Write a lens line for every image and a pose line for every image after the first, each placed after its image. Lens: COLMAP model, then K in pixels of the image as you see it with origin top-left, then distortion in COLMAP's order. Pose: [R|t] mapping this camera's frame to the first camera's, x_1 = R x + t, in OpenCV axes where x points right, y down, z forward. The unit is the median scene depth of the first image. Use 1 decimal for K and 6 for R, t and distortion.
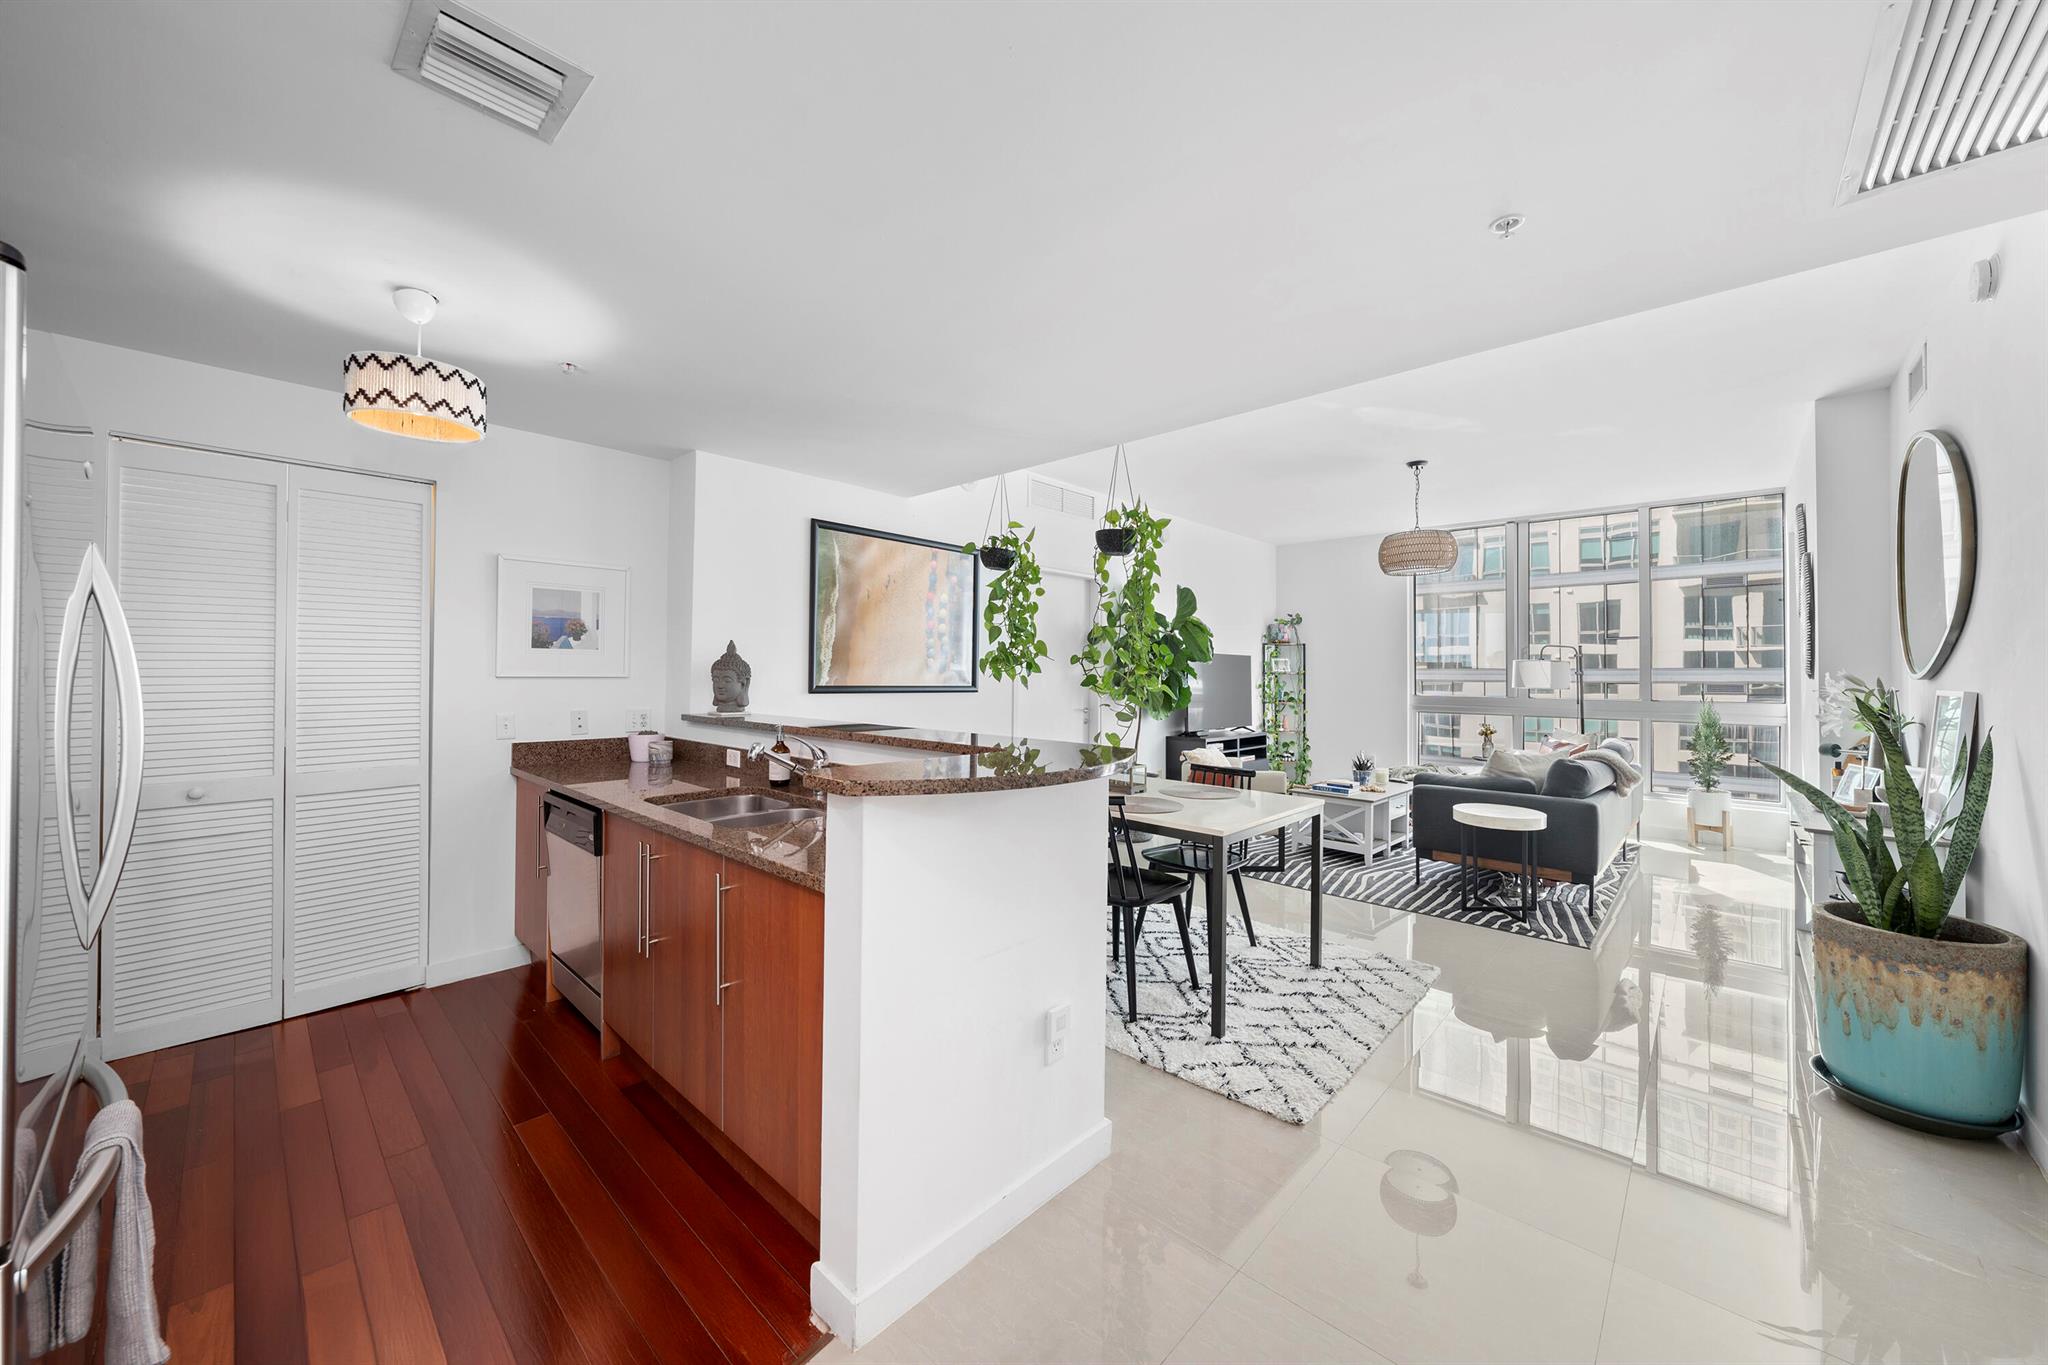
lens RADIAL K [[745.7, 0, 1031.5], [0, 745.7, 665.5], [0, 0, 1]] dist [-0.001531, 0.000016]
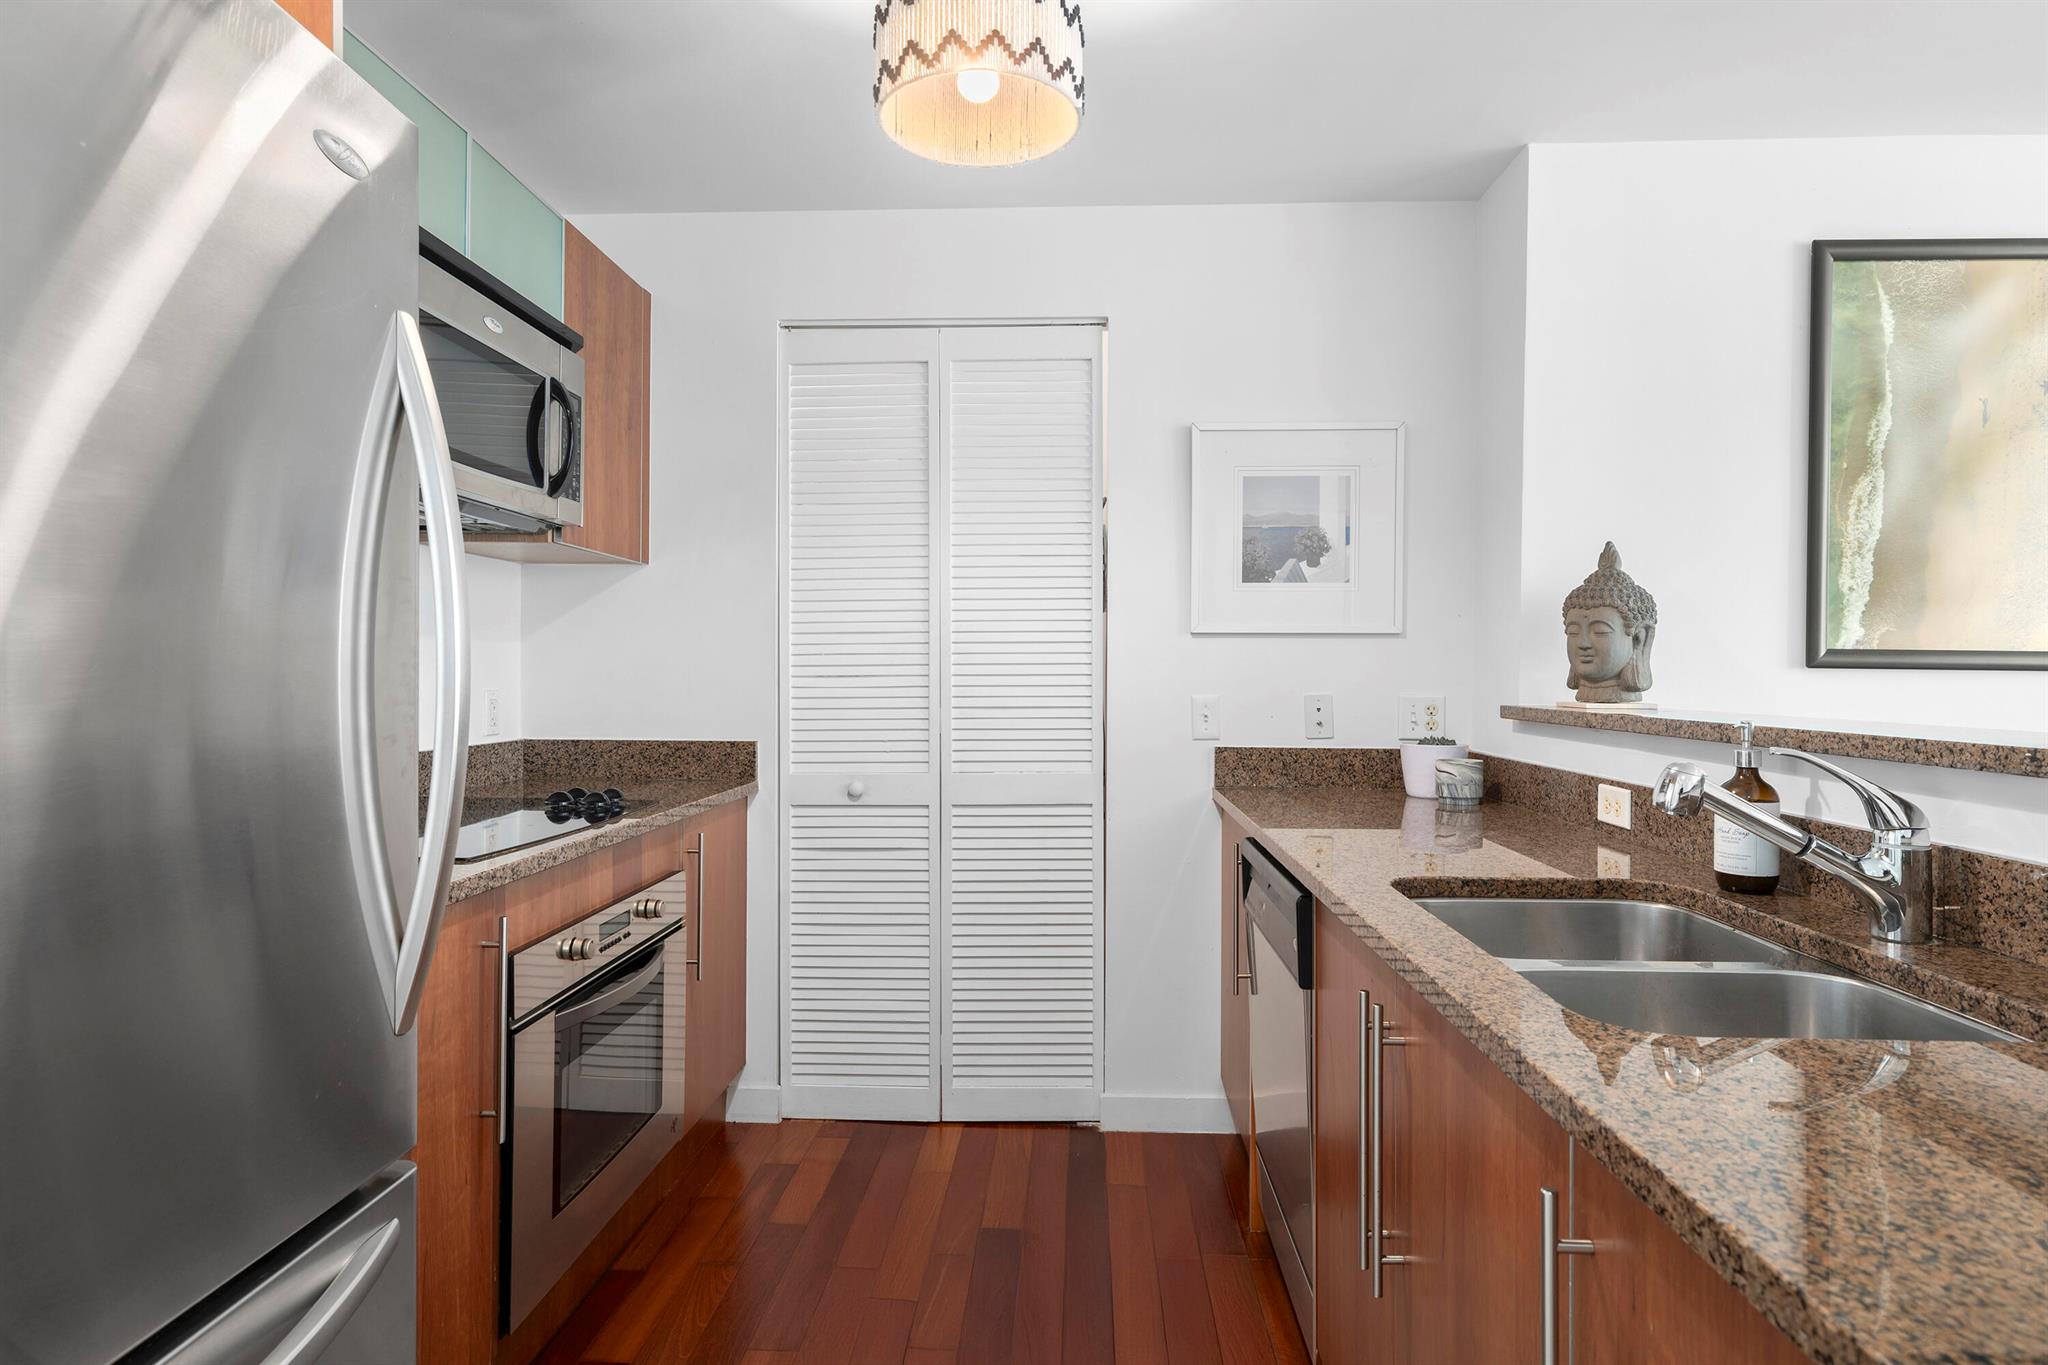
lens RADIAL K [[1103.2, 0, 1027.6], [0, 1103.2, 685.4], [0, 0, 1]] dist [0.001342, 0.001484]
pose [[0.641977, 0.002045, -0.766721, -0.122580], [0.009681, 0.999895, 0.010773, 0.042591], [0.766663, -0.014339, 0.641890, 0.315824]]
